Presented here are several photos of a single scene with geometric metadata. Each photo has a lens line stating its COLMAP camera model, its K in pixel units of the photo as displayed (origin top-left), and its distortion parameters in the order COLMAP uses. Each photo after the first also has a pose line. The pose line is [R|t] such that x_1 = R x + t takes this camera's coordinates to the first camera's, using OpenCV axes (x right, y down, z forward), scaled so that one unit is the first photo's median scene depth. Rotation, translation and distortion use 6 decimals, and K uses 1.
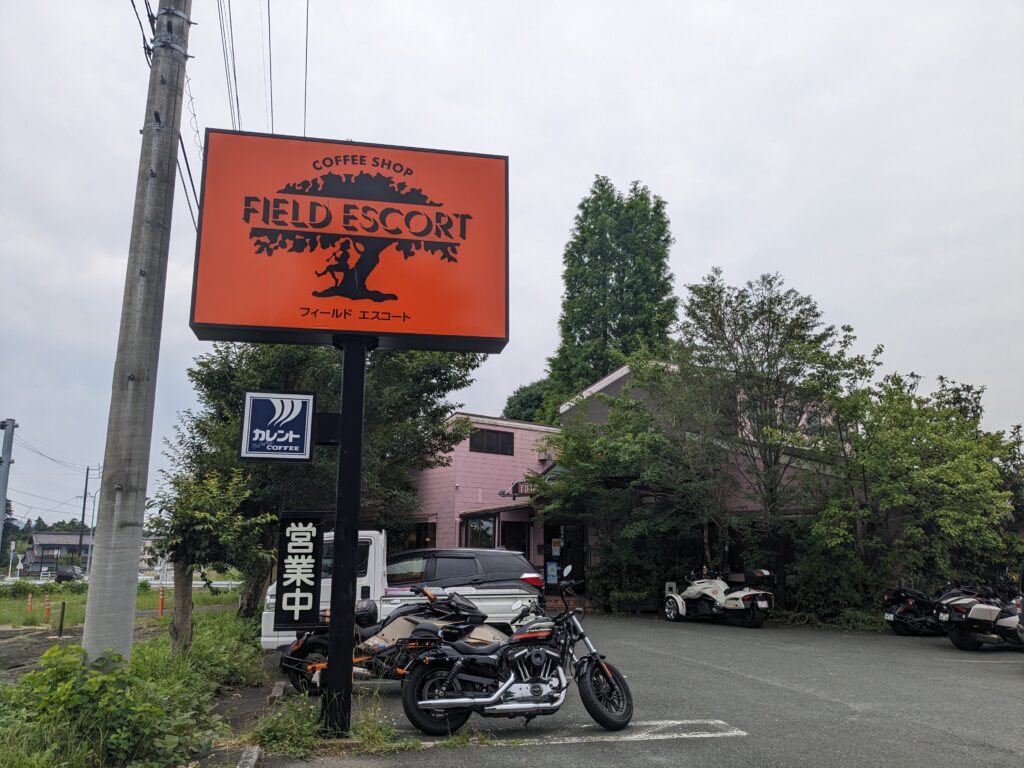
lens RADIAL K [[803.4, 0, 512.0], [0, 803.4, 384.0], [0, 0, 1]] dist [0.055706, -0.076764]
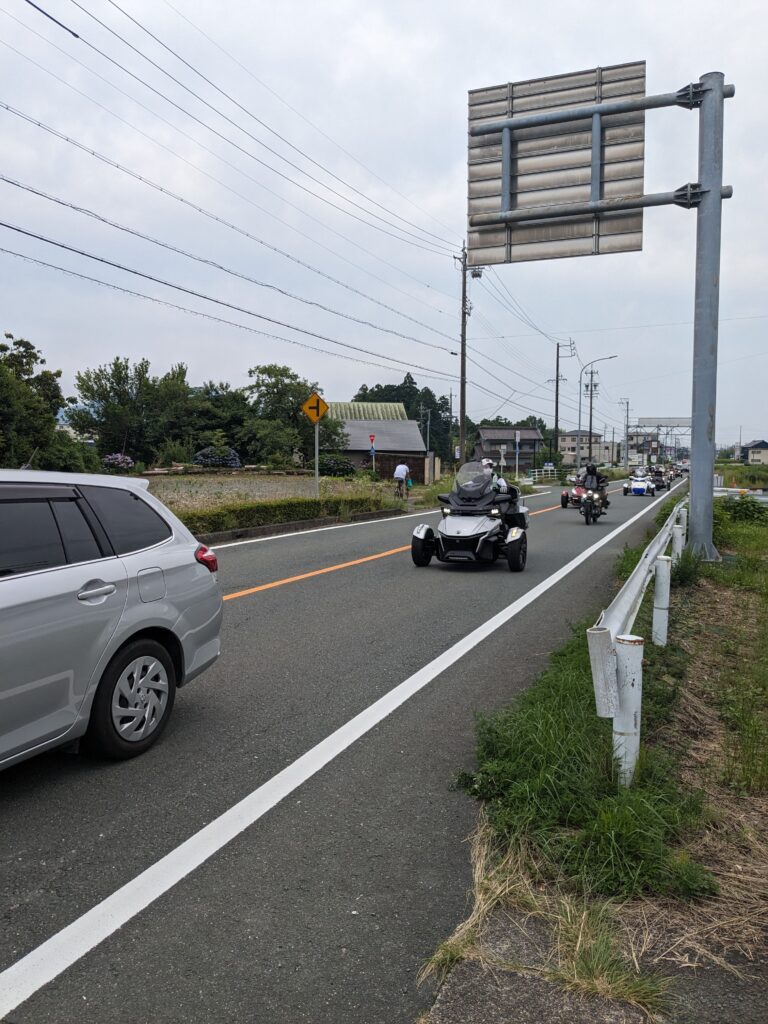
lens RADIAL K [[802.0, 0, 373.2], [0, 802.0, 510.8], [0, 0, 1]] dist [0.045376, -0.062943]
pose [[0.815727, 0.048909, -0.576366, -0.202235], [0.113045, 0.963726, 0.241770, 0.048706], [0.567283, -0.262373, 0.780609, 0.224587]]
